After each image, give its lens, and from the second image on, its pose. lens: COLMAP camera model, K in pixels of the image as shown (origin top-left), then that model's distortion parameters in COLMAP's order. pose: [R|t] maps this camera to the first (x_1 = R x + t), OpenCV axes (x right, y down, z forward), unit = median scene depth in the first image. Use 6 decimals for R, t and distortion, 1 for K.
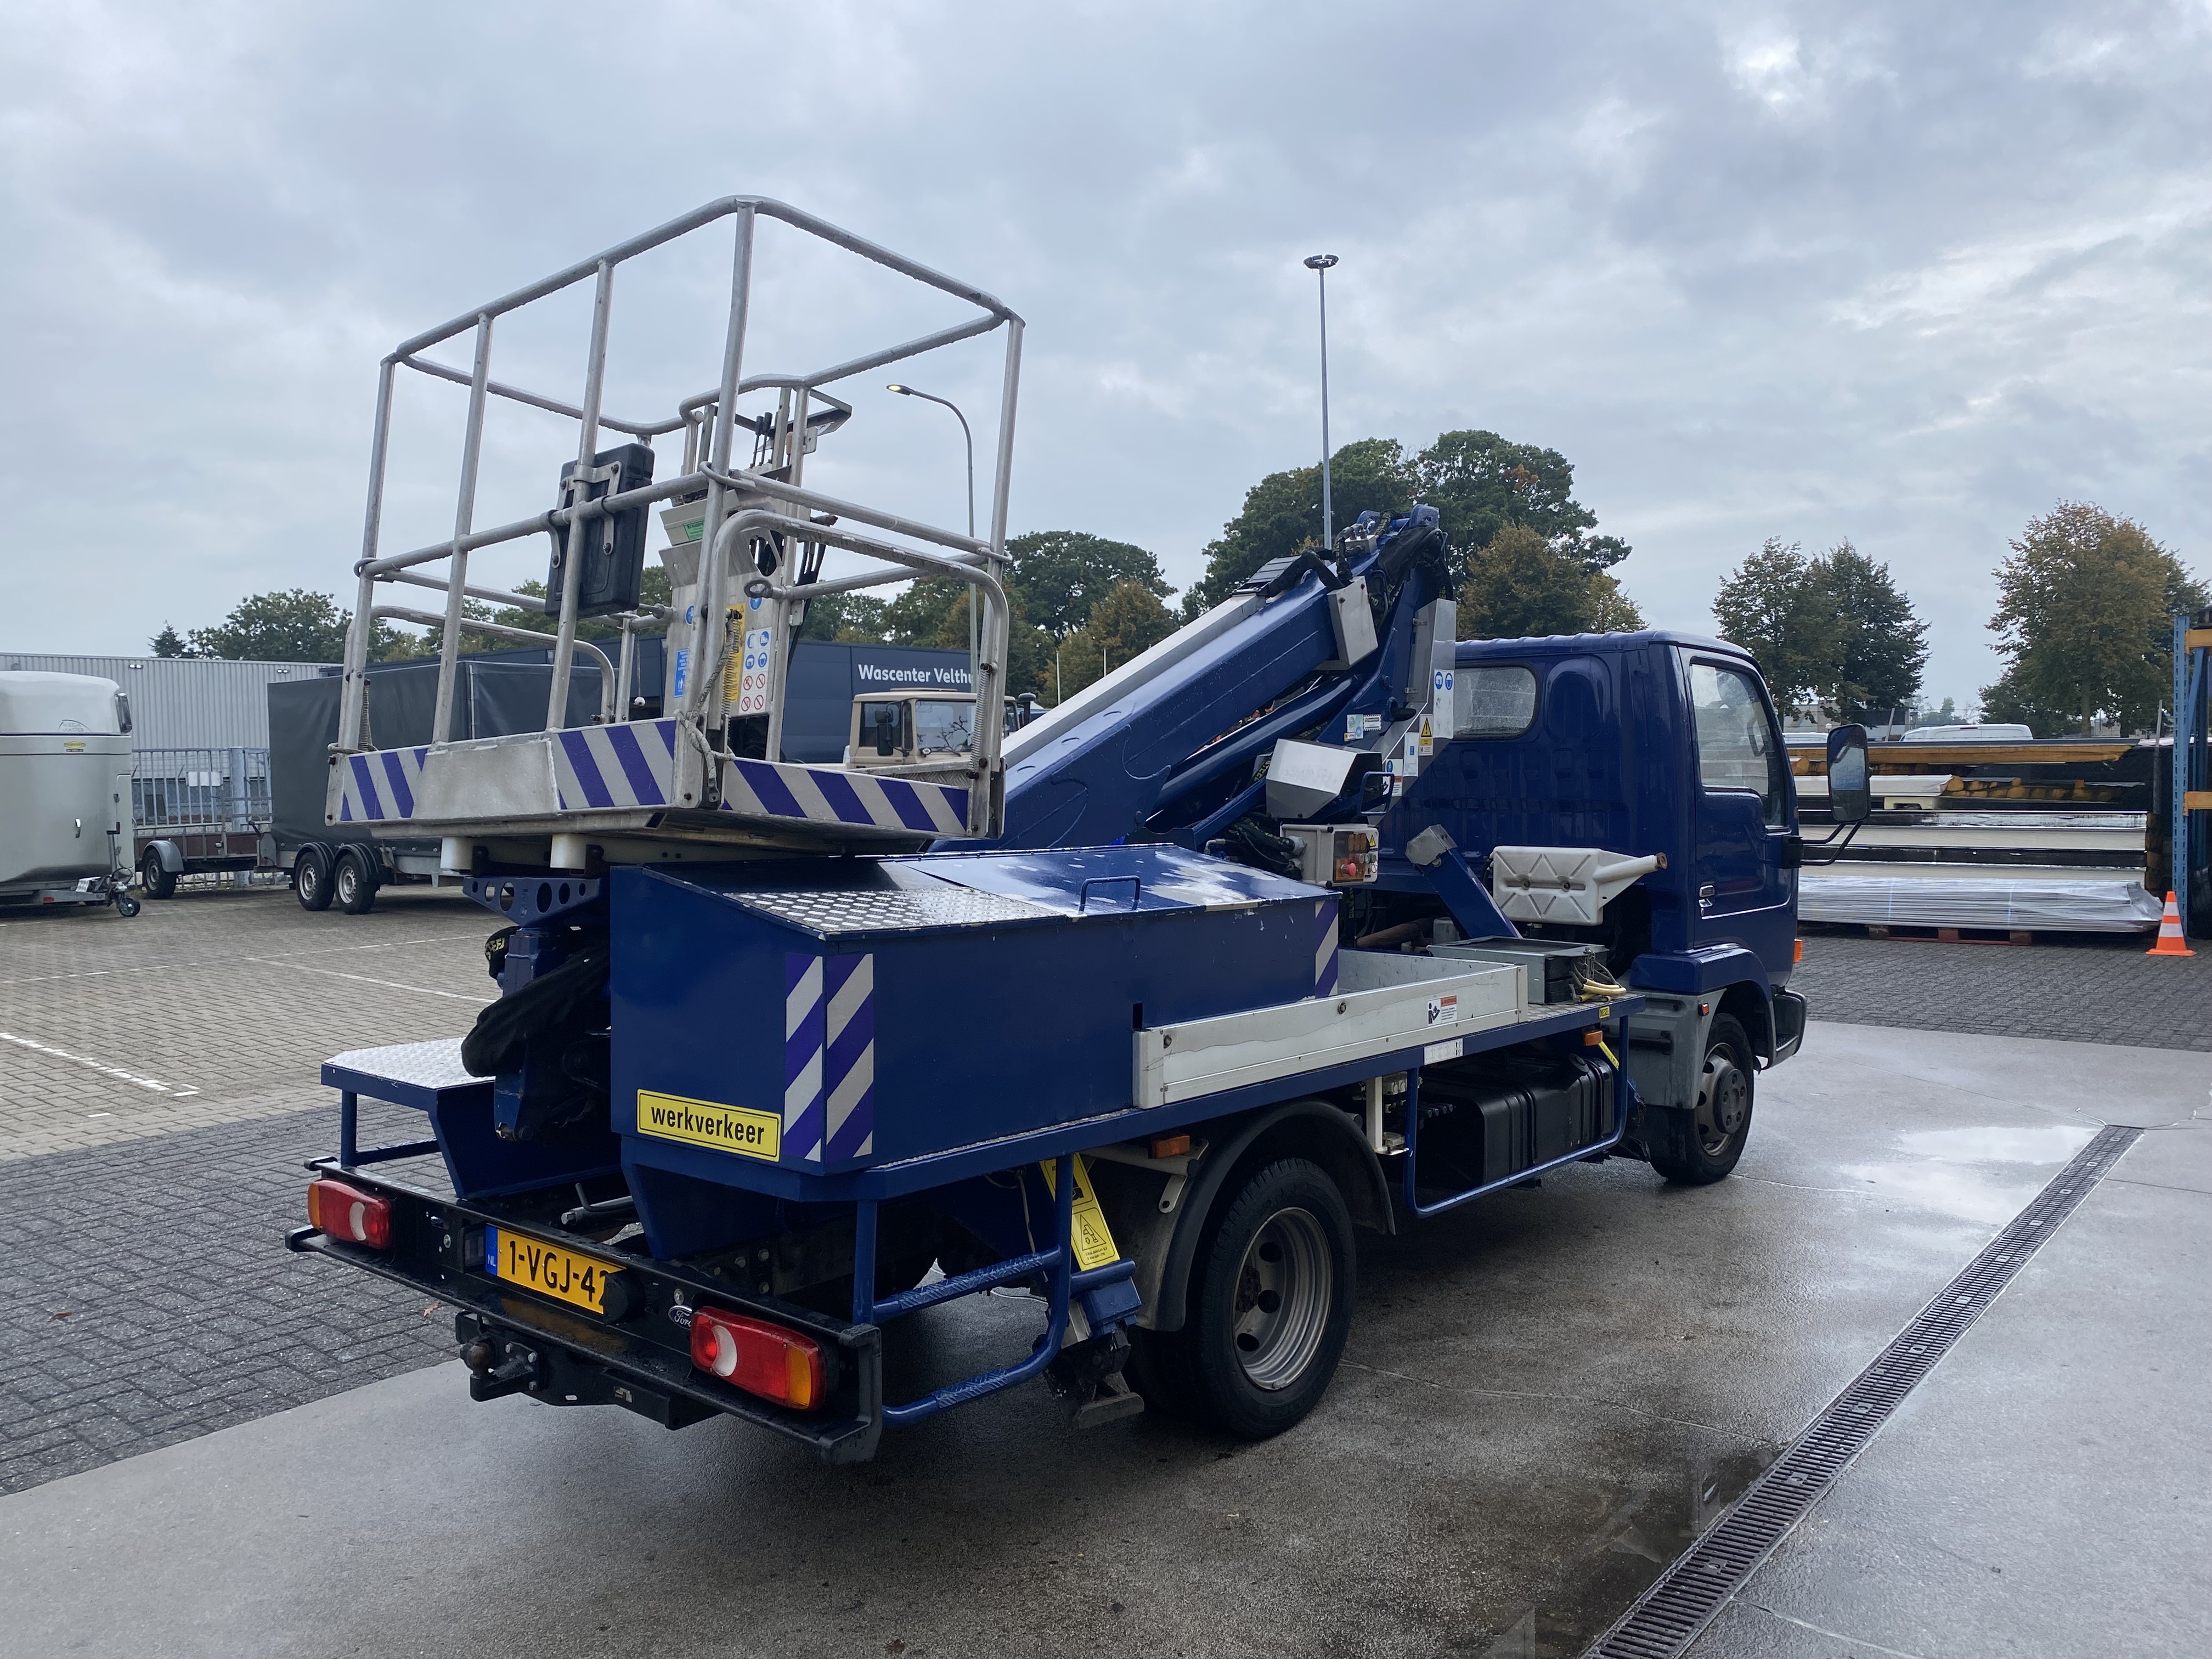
lens RADIAL K [[1686.0, 0, 1107.5], [0, 1686.0, 843.6], [0, 0, 1]] dist [0.011708, 0.001834]
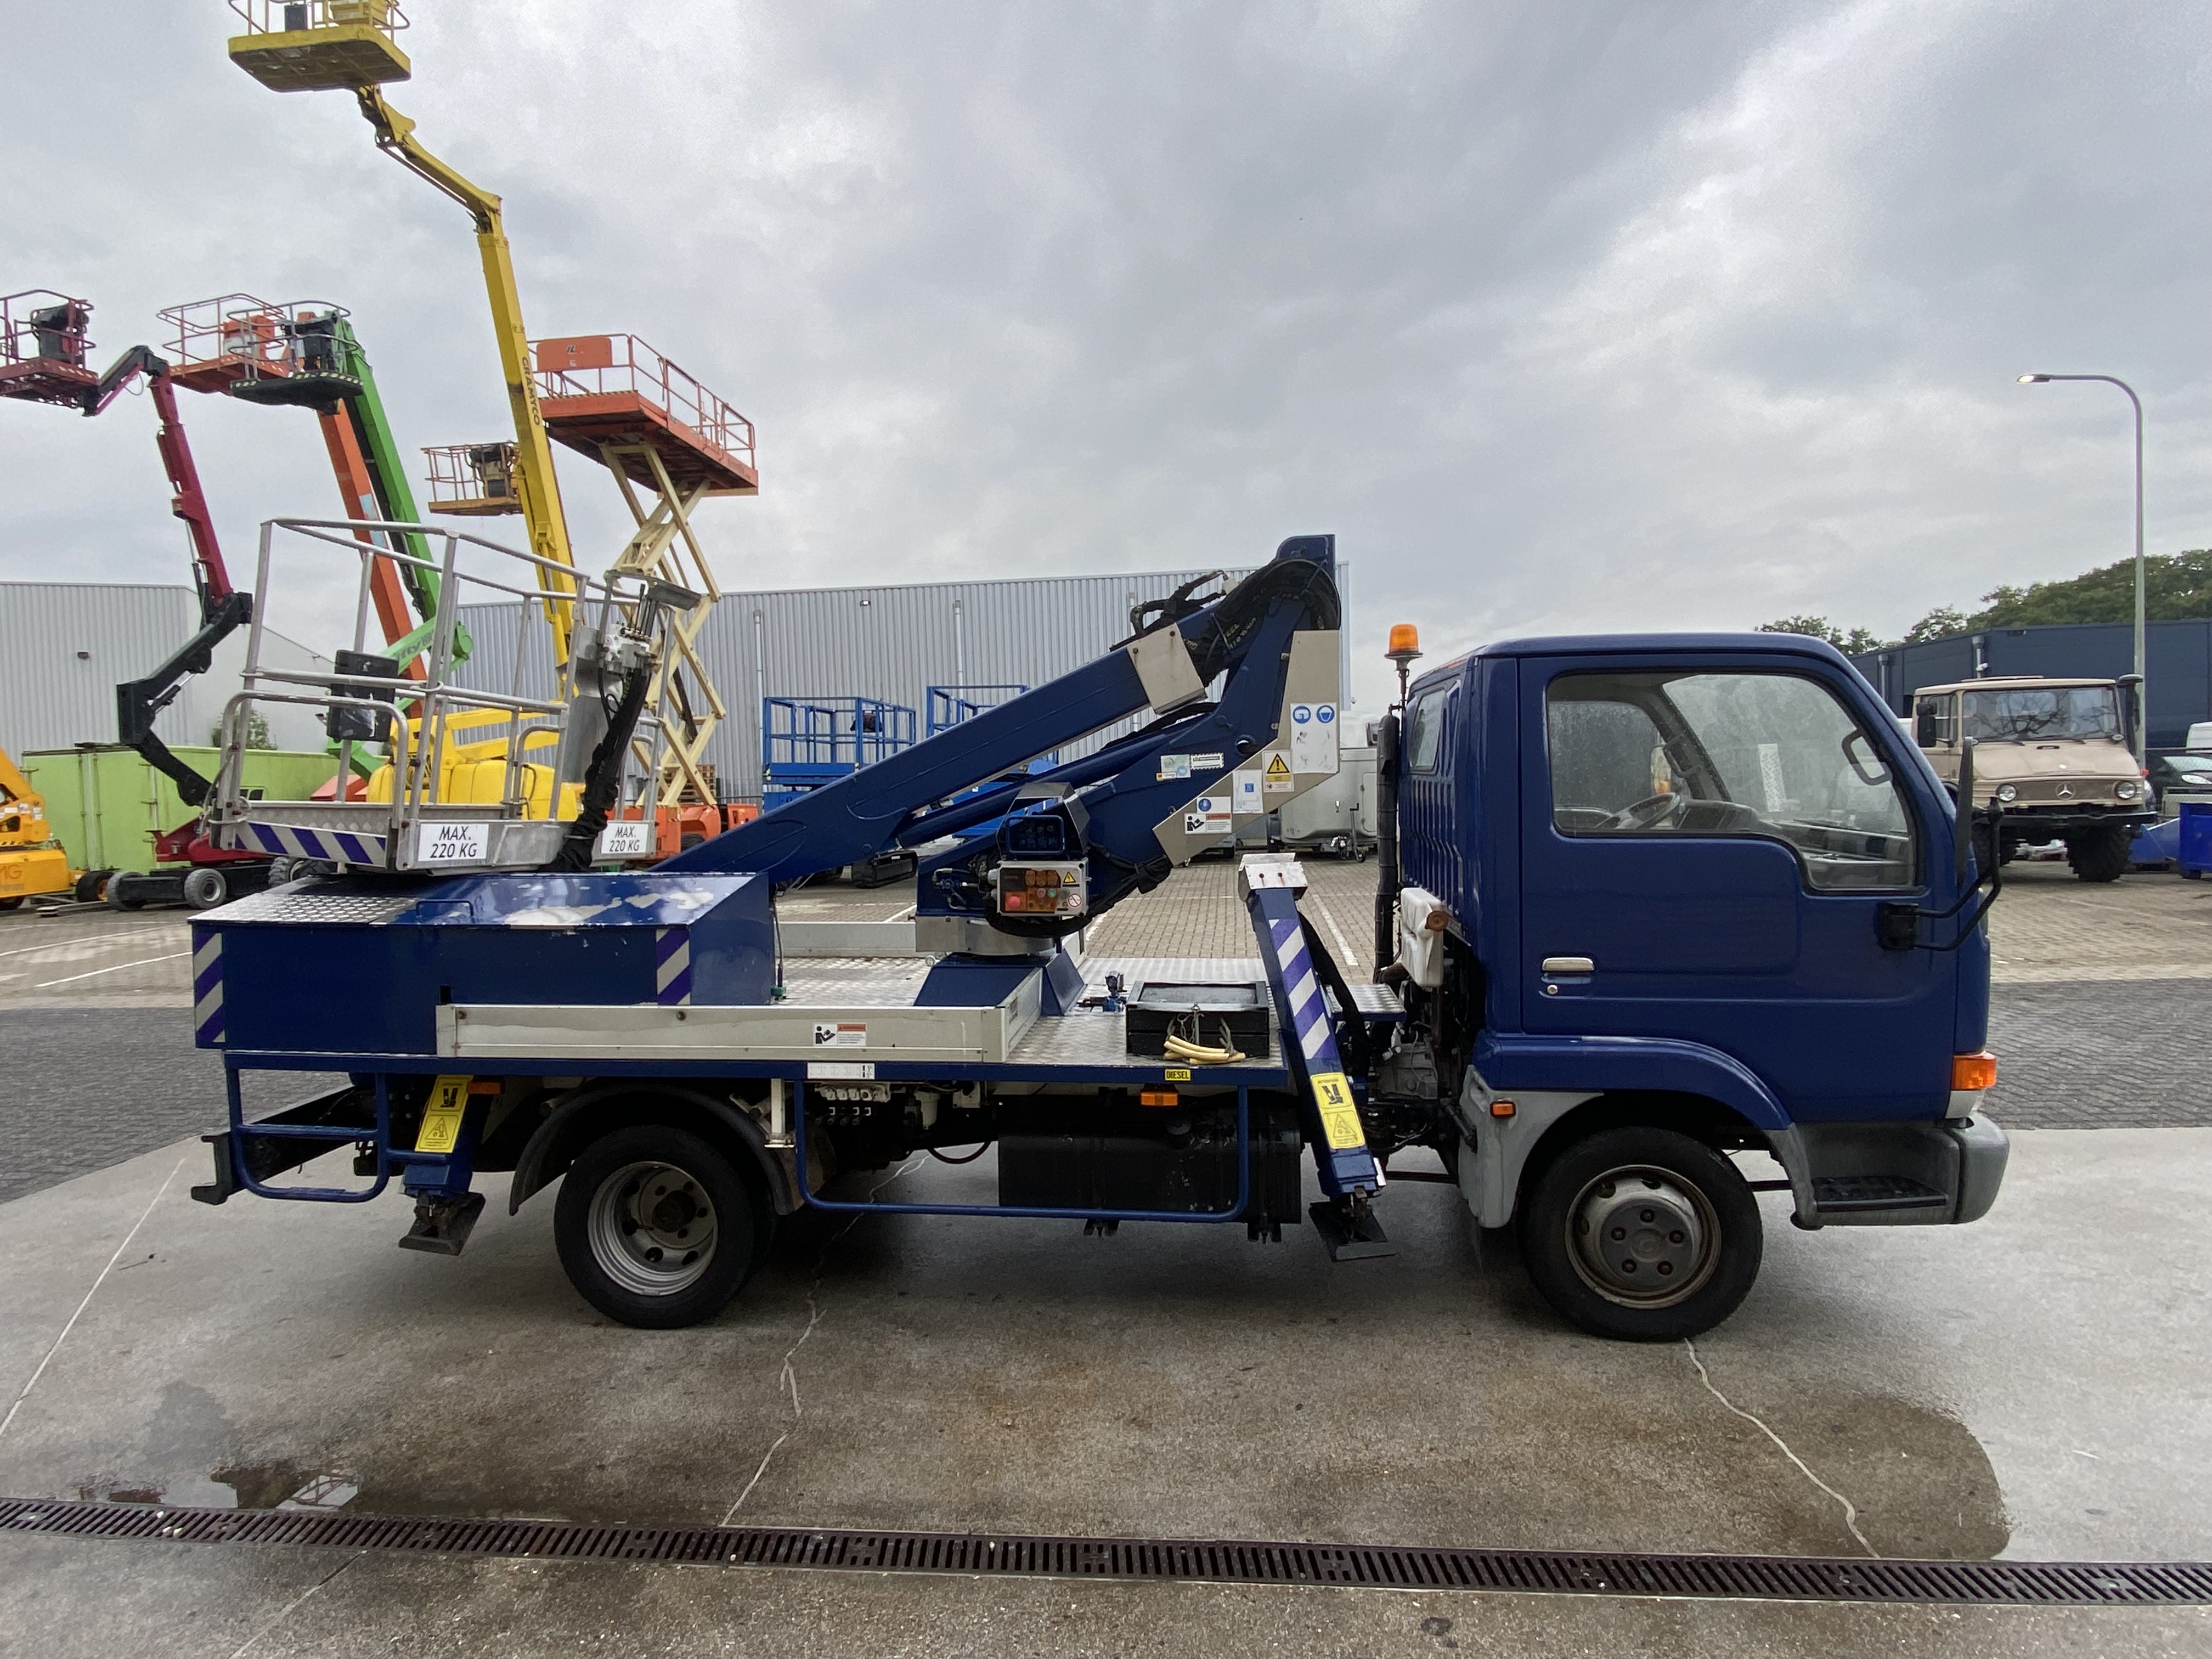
lens RADIAL K [[1213.6, 0, 1111.2], [0, 1213.6, 825.2], [0, 0, 1]] dist [0.008238, -0.004281]
pose [[0.547921, 0.025979, -0.836127, 0.887761], [-0.011890, 0.999659, 0.023269, -0.057996], [0.836446, -0.002808, 0.548043, 0.639548]]
